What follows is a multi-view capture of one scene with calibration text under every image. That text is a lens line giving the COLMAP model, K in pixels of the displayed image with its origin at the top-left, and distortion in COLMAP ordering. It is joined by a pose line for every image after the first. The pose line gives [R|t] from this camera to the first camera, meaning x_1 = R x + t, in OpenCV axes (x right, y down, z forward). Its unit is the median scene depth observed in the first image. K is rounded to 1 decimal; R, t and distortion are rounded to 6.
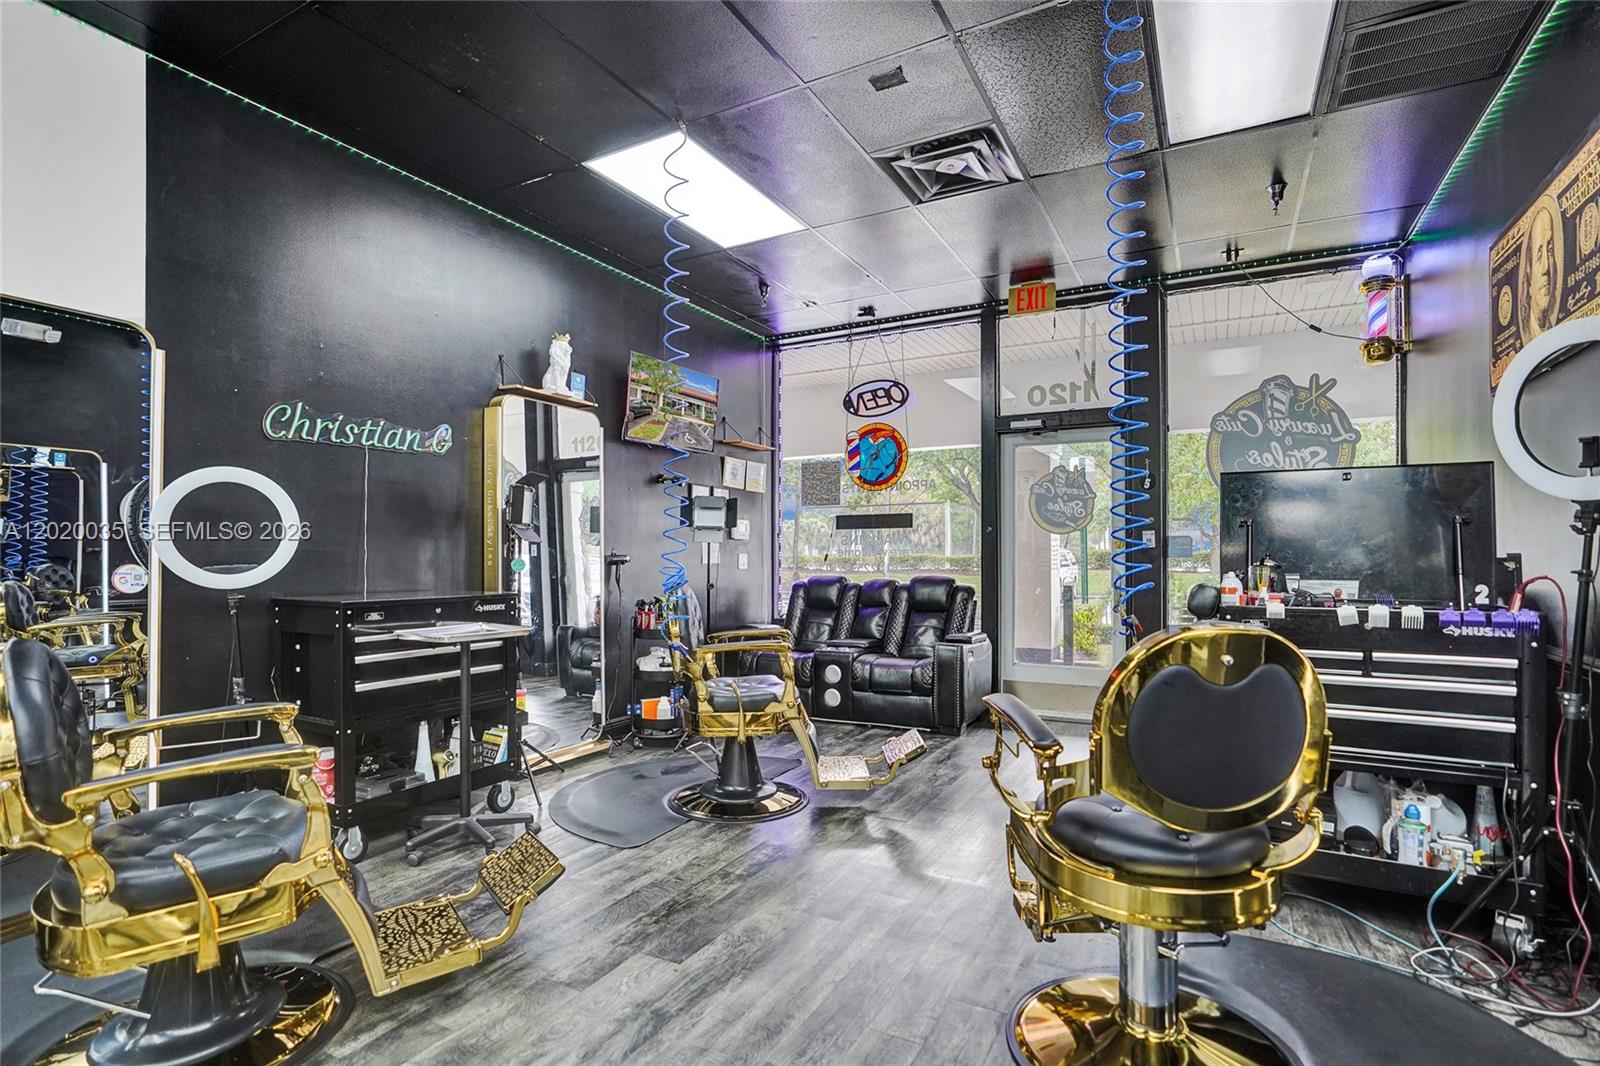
lens RADIAL K [[778.3, 0, 793.0], [0, 778.3, 552.3], [0, 0, 1]] dist [-0.050789, 0.023412]
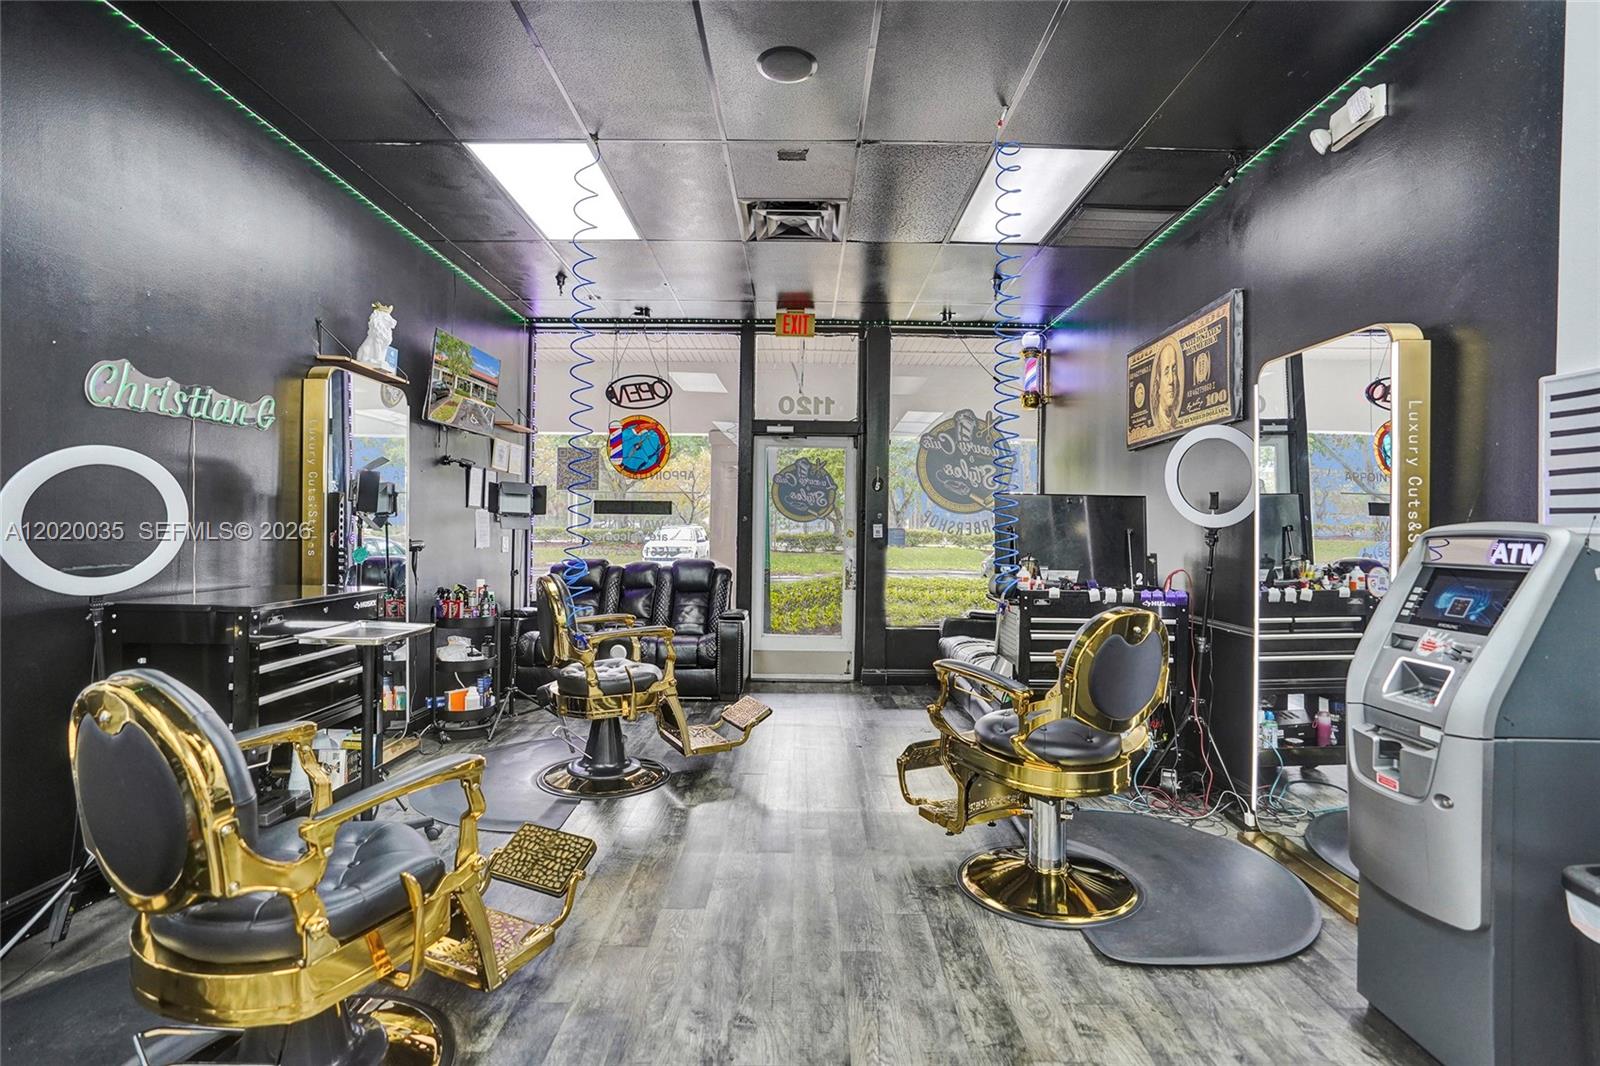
lens RADIAL K [[778.3, 0, 792.8], [0, 778.3, 529.8], [0, 0, 1]] dist [-0.050789, 0.023412]
pose [[0.877911, 0.014120, 0.478615, -0.278747], [-0.017778, 0.999837, 0.003114, -0.021828], [-0.478493, -0.011242, 0.878019, -0.043268]]
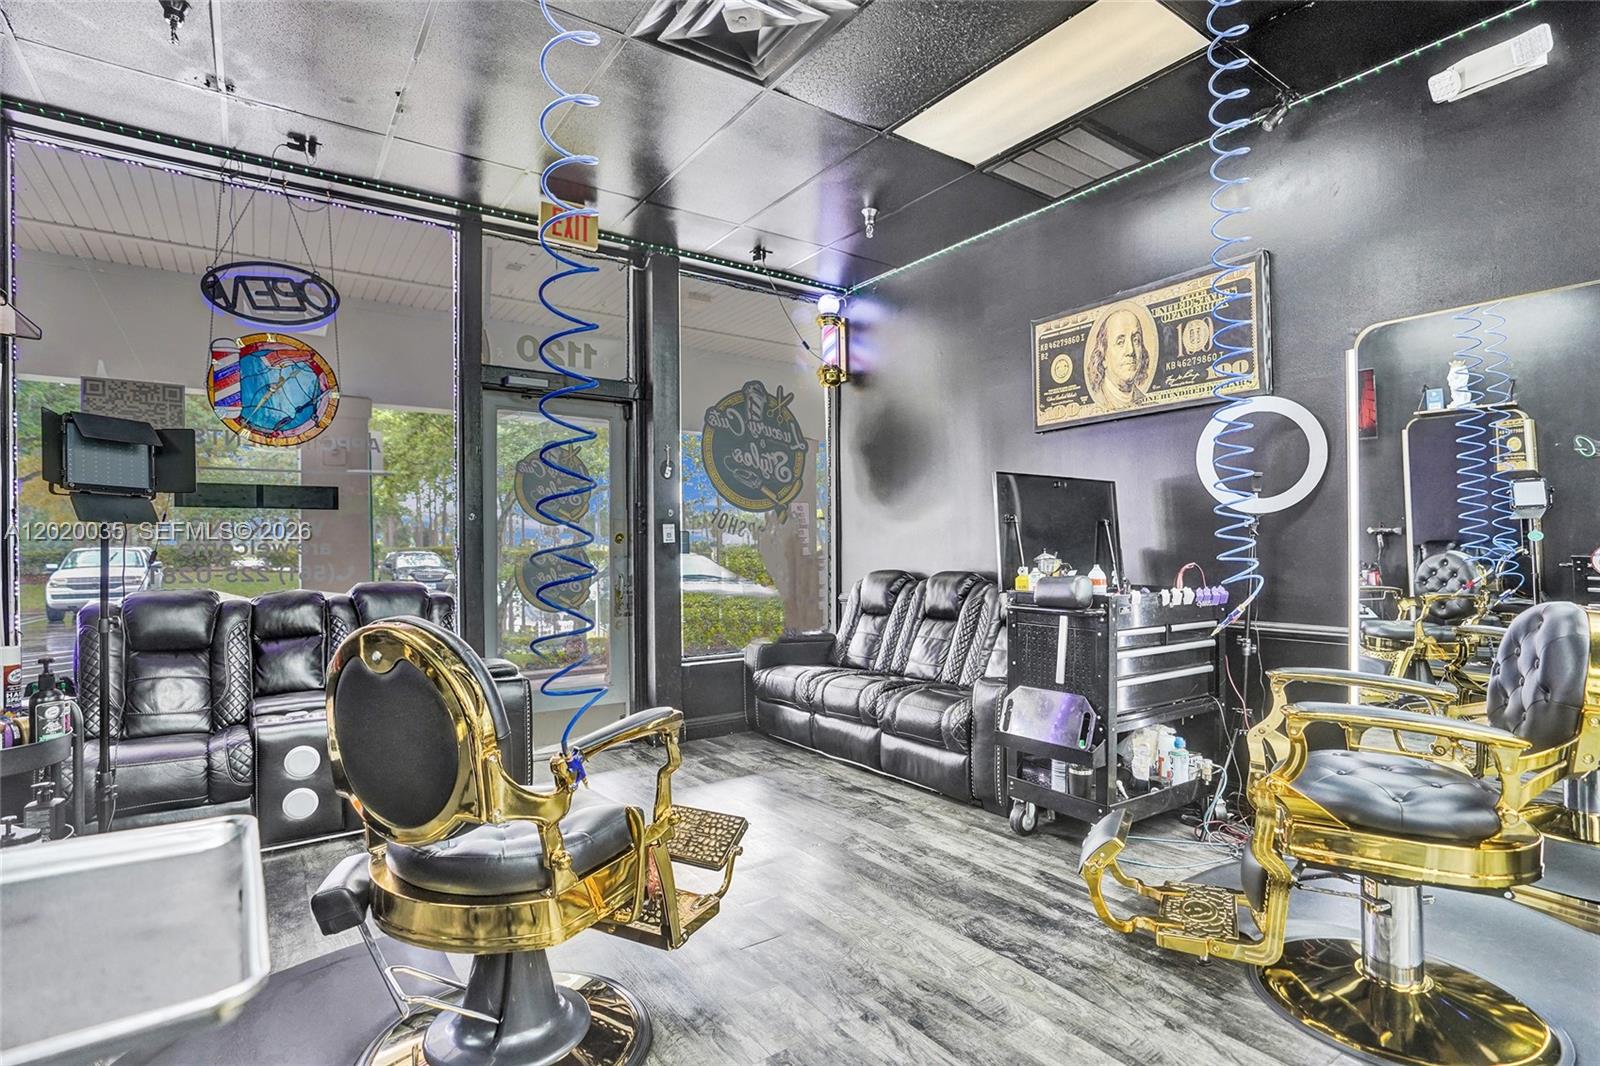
lens RADIAL K [[778.3, 0, 789.9], [0, 778.3, 549.4], [0, 0, 1]] dist [-0.050789, 0.023412]
pose [[0.438347, -0.004183, 0.898796, -0.327012], [0.000628, 0.999990, 0.004347, -0.001397], [-0.898806, -0.001341, 0.438345, 0.494126]]
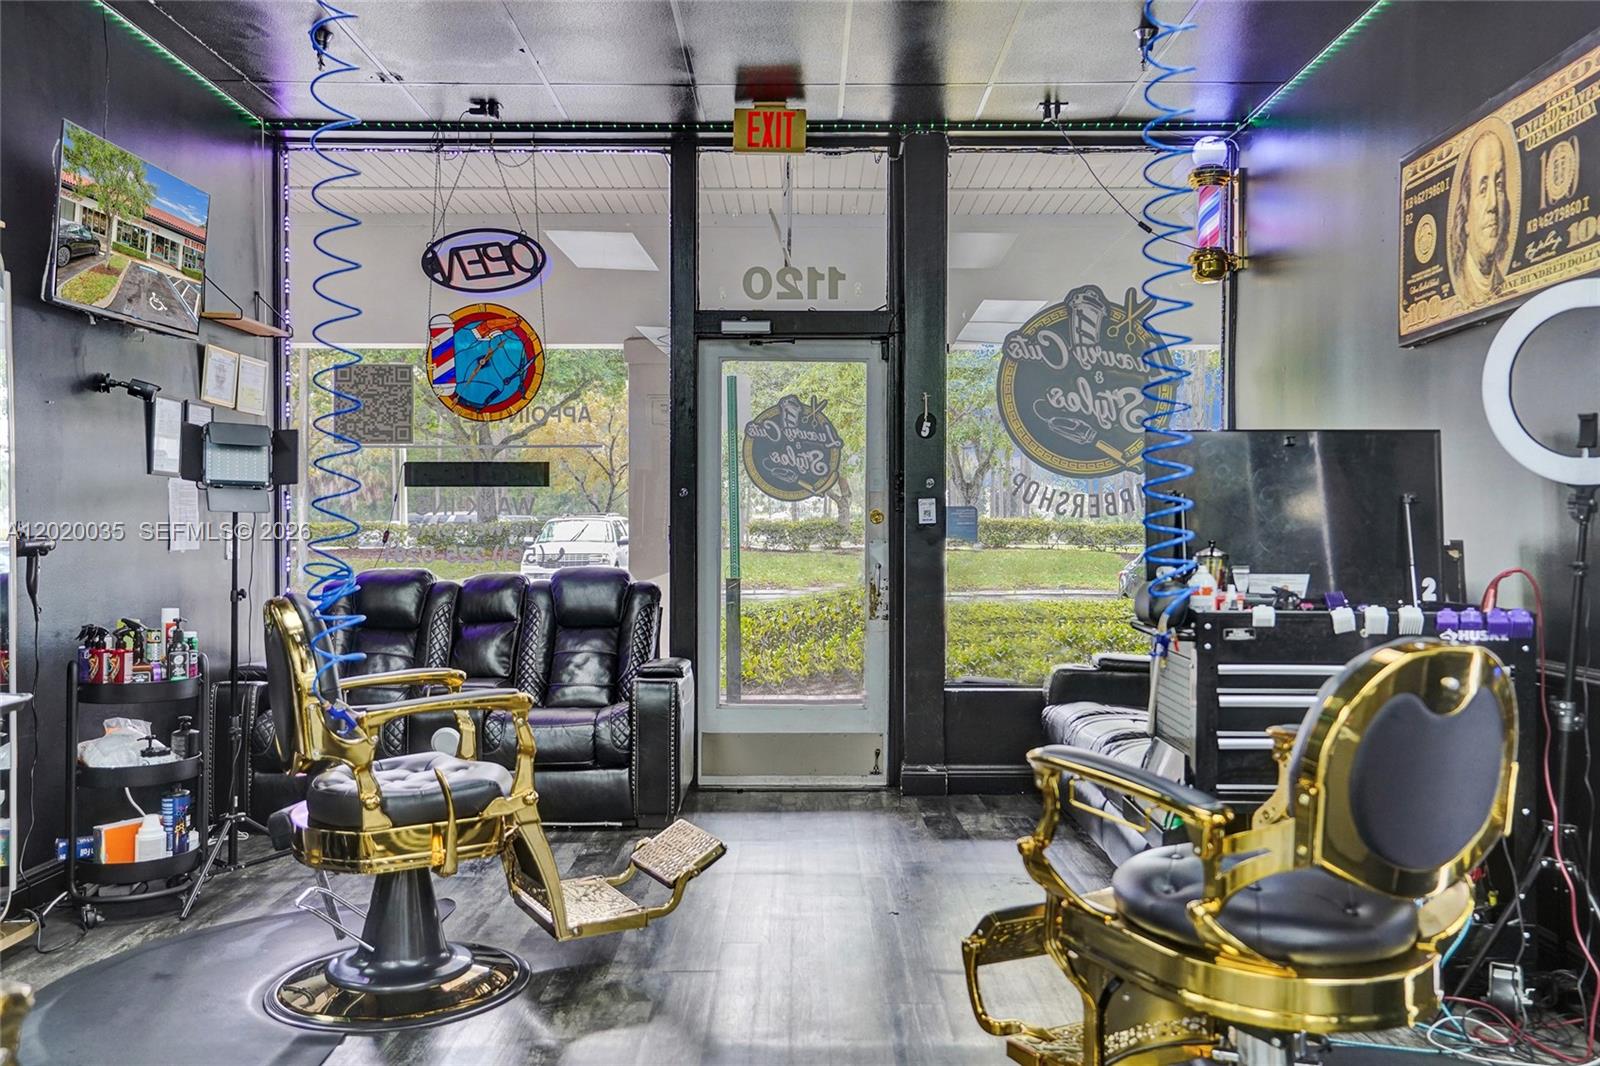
lens RADIAL K [[1346.5, 0, 796.2], [0, 1346.5, 531.4], [0, 0, 1]] dist [0.033618, 0.056072]
pose [[0.875727, -0.000109, 0.482806, -0.226957], [-0.004747, 0.999950, 0.008835, -0.009784], [-0.482783, -0.010029, 0.875683, 0.015119]]
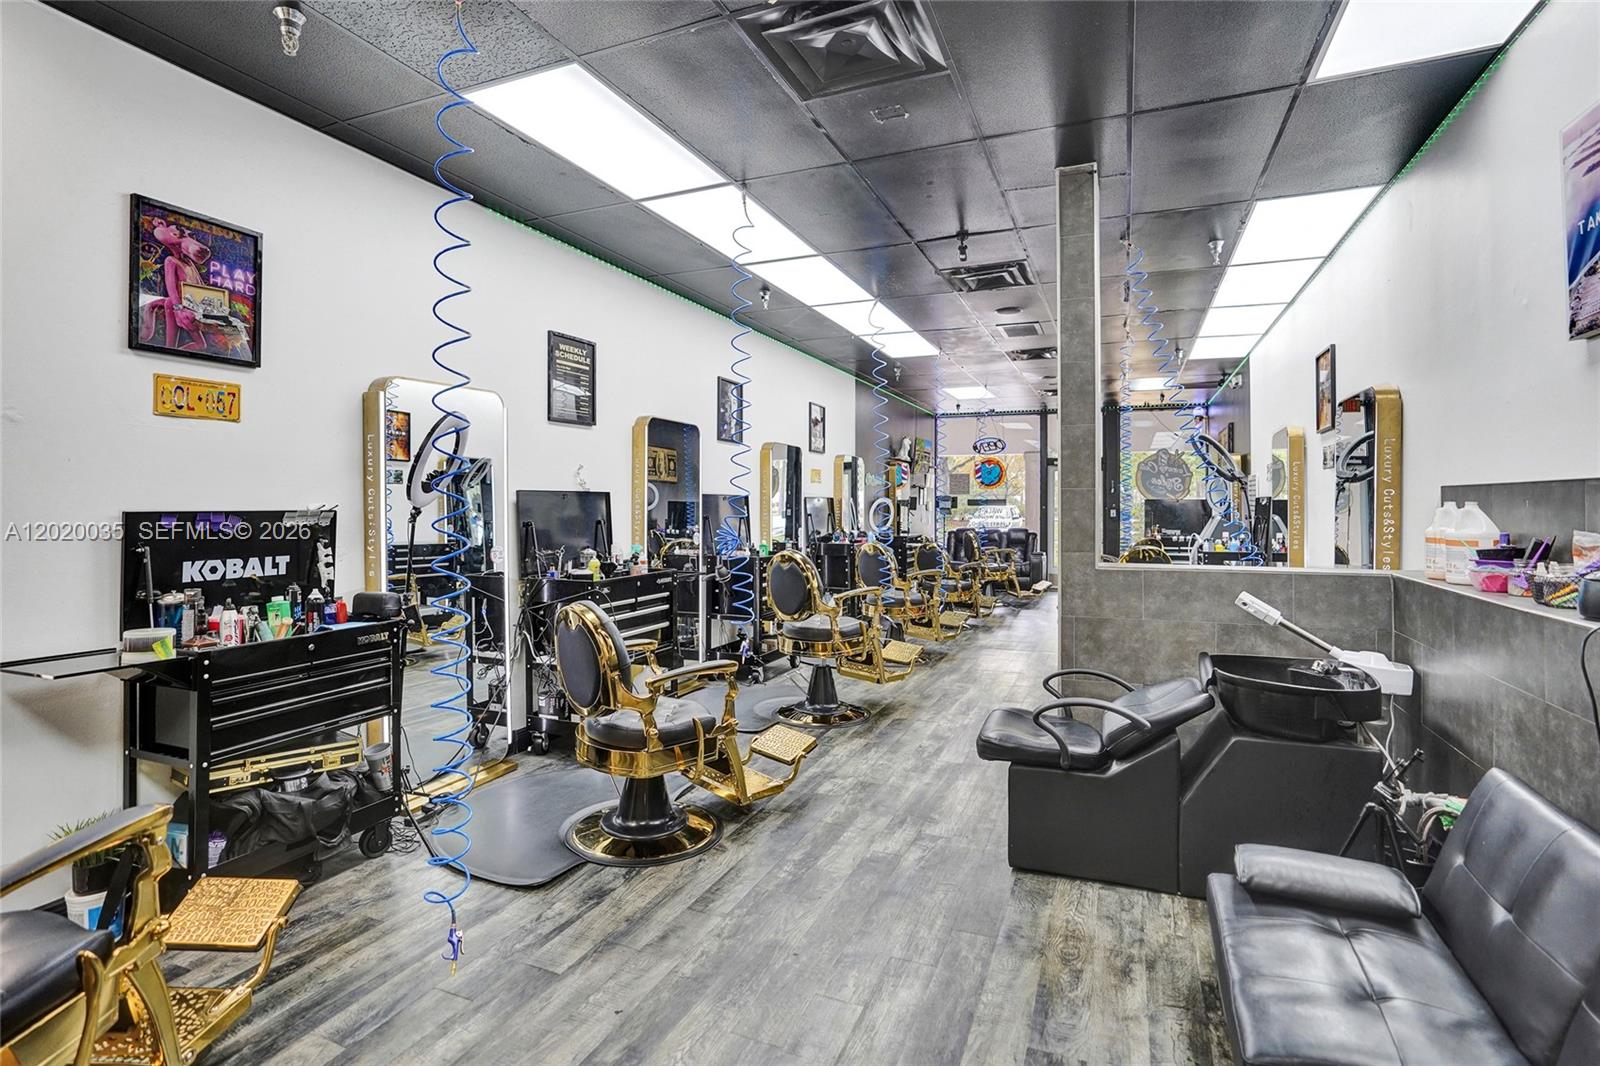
lens RADIAL K [[778.3, 0, 783.5], [0, 778.3, 503.0], [0, 0, 1]] dist [-0.050789, 0.023412]
pose [[0.995634, 0.003358, 0.093287, -0.876288], [-0.003659, 0.999989, 0.003062, -0.056740], [-0.093276, -0.003390, 0.995635, -1.456079]]
